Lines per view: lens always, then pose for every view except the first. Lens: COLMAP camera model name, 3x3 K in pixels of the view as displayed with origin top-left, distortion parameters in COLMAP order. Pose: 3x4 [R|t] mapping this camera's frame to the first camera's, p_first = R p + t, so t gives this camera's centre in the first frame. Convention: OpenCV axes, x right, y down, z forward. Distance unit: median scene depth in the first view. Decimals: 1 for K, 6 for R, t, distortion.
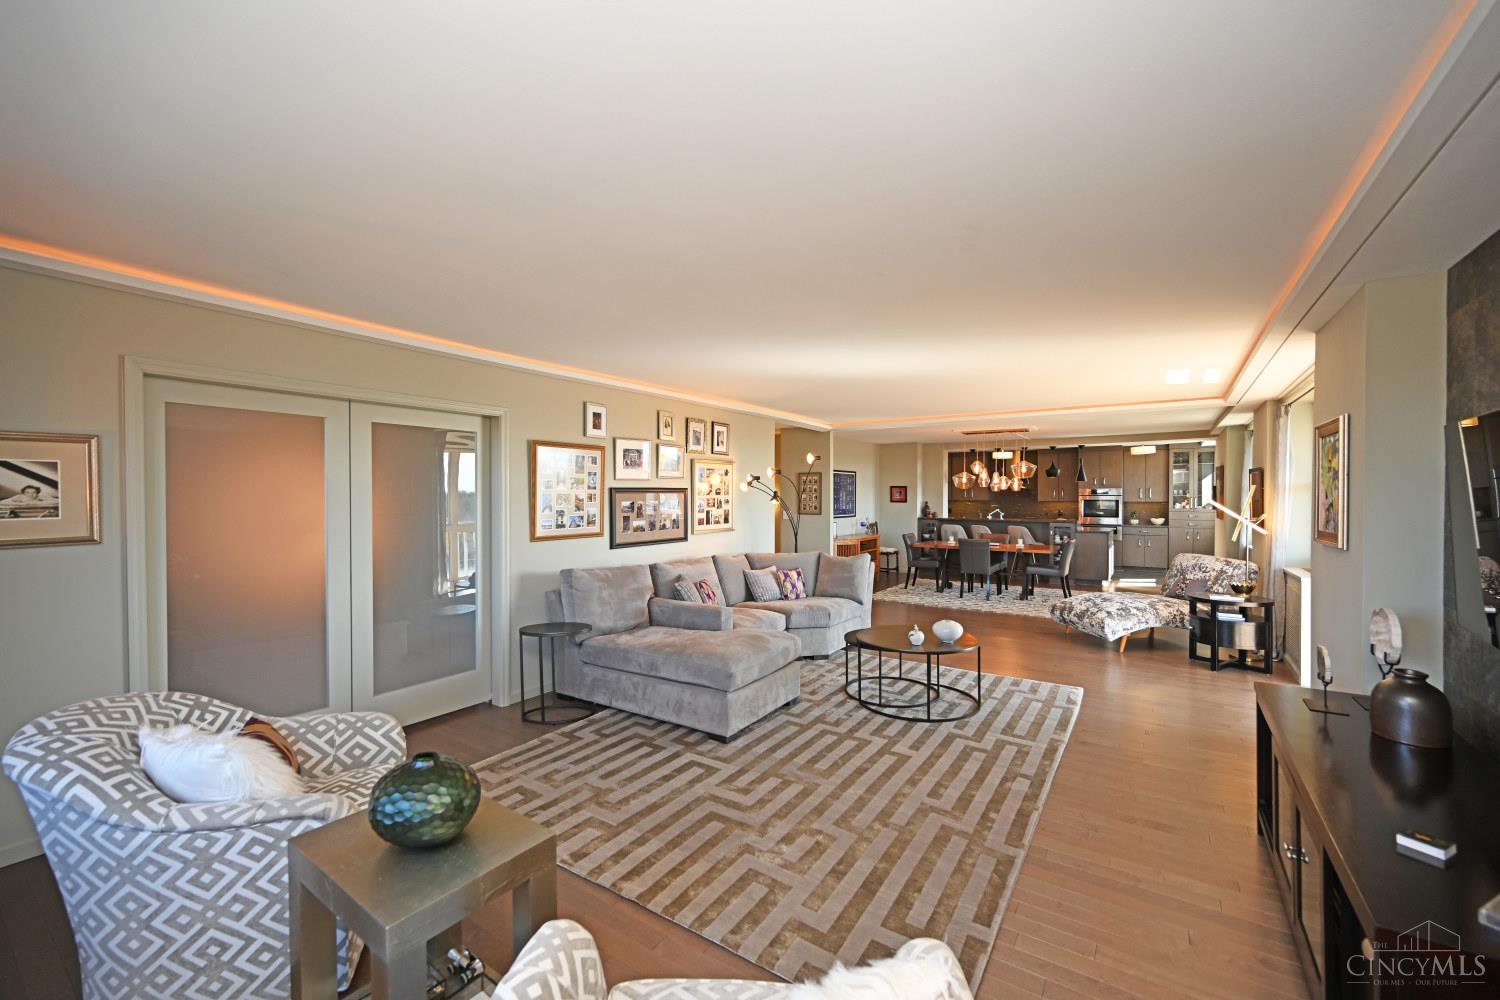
lens RADIAL K [[590.1, 0, 755.8], [0, 590.1, 499.9], [0, 0, 1]] dist [-0.001657, 0.000939]
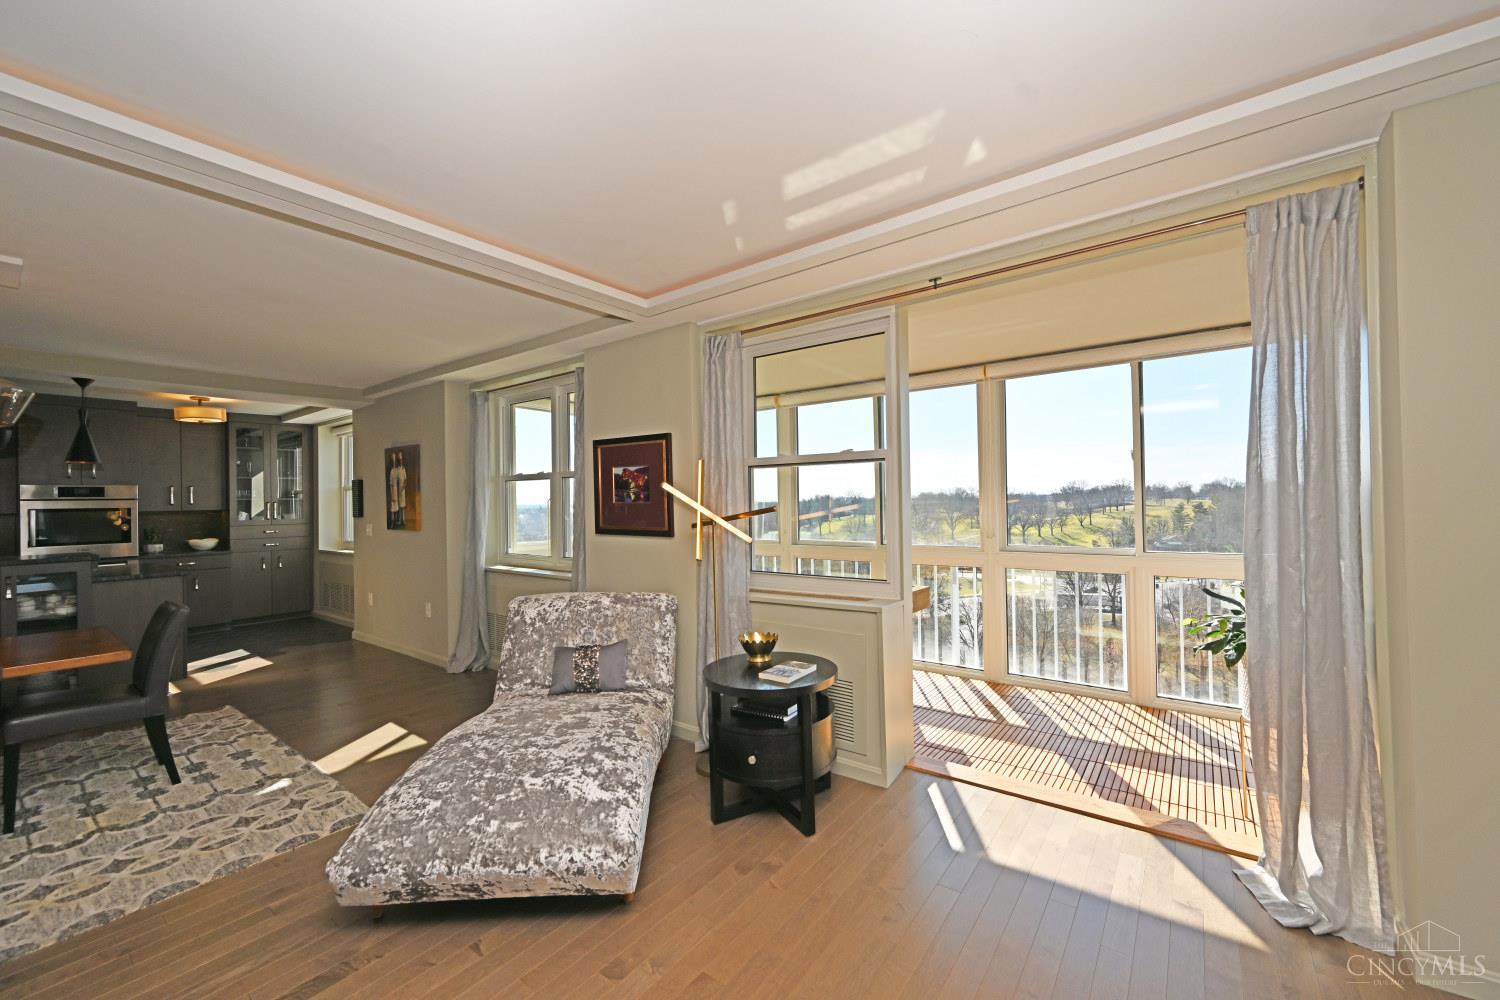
lens RADIAL K [[590.1, 0, 760.8], [0, 590.1, 497.5], [0, 0, 1]] dist [-0.001657, 0.000939]
pose [[0.040383, 0.005767, 0.999168, 0.163252], [0.026385, 0.999628, -0.006837, 0.011323], [-0.998836, 0.026639, 0.040216, 0.560450]]
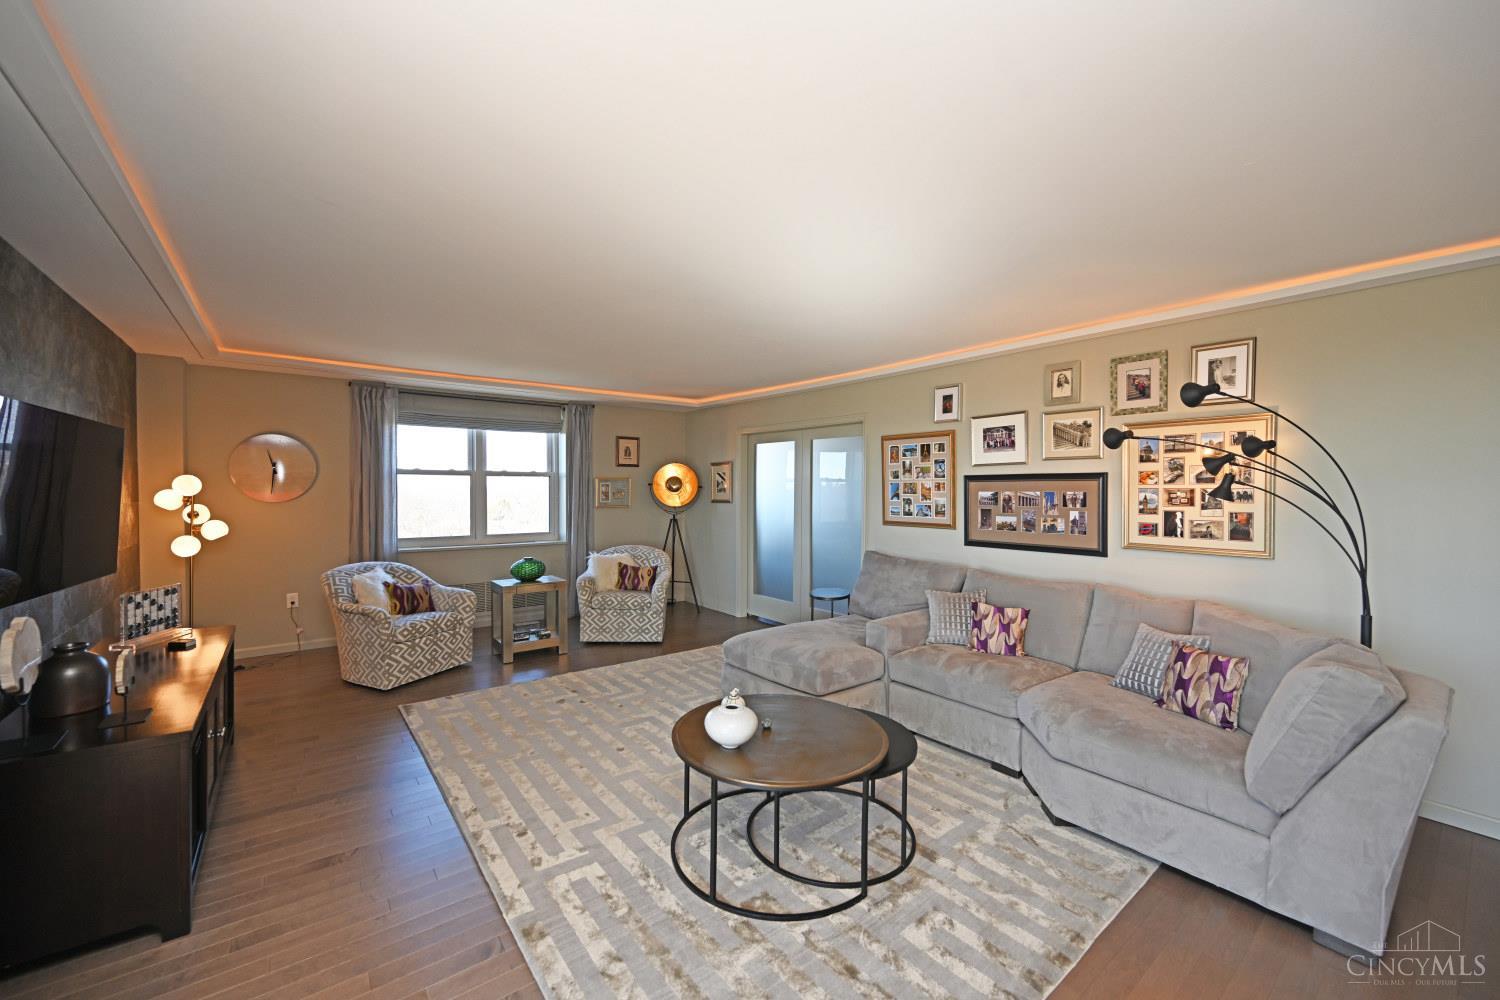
lens RADIAL K [[590.1, 0, 756.1], [0, 590.1, 493.8], [0, 0, 1]] dist [-0.001657, 0.000939]
pose [[-0.299006, 0.005165, -0.954237, 0.381104], [-0.015833, 0.999821, 0.010373, 0.001338], [0.954120, 0.018210, -0.298870, 0.533985]]
